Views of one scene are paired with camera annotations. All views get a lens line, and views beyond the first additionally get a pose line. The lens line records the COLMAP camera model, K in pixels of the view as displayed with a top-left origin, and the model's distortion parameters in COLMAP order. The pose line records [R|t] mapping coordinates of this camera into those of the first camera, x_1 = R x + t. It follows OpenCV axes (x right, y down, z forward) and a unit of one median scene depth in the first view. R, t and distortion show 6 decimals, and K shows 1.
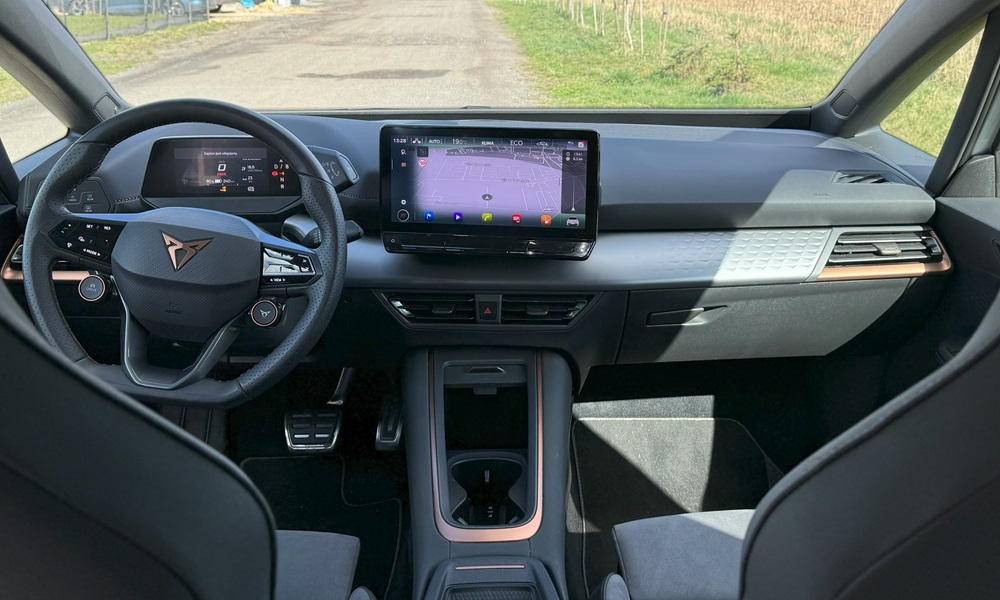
lens RADIAL K [[1021.3, 0, 500.5], [0, 1021.3, 299.3], [0, 0, 1]] dist [0.109927, 0.000000]
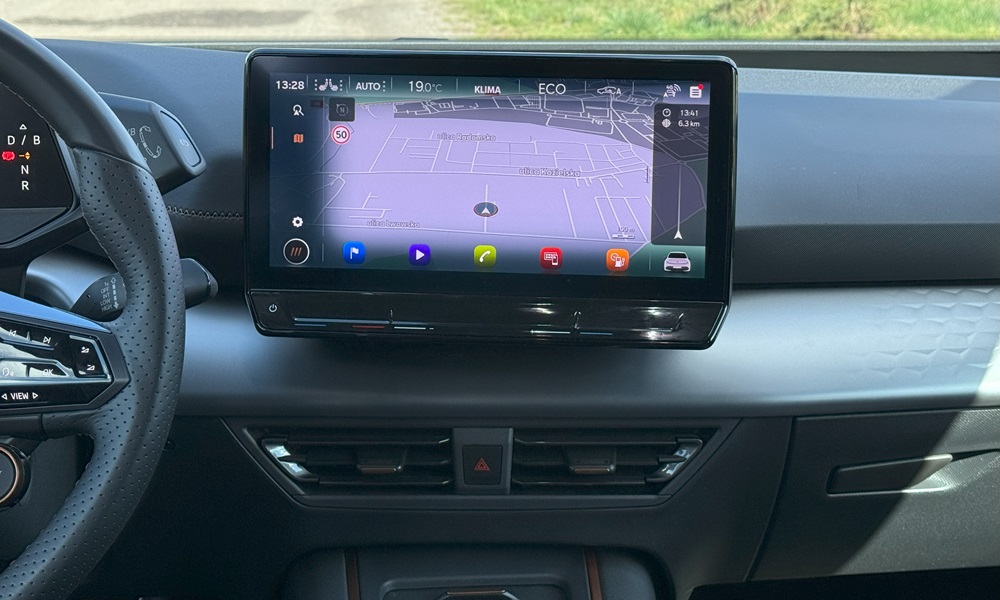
lens RADIAL K [[1955.7, 0, 499.6], [0, 1955.7, 300.7], [0, 0, 1]] dist [0.150895, 0.000000]
pose [[0.998815, -0.007206, 0.048126, -0.047742], [0.010755, 0.997208, -0.073901, 0.003220], [-0.047459, 0.074331, 0.996104, 0.145935]]
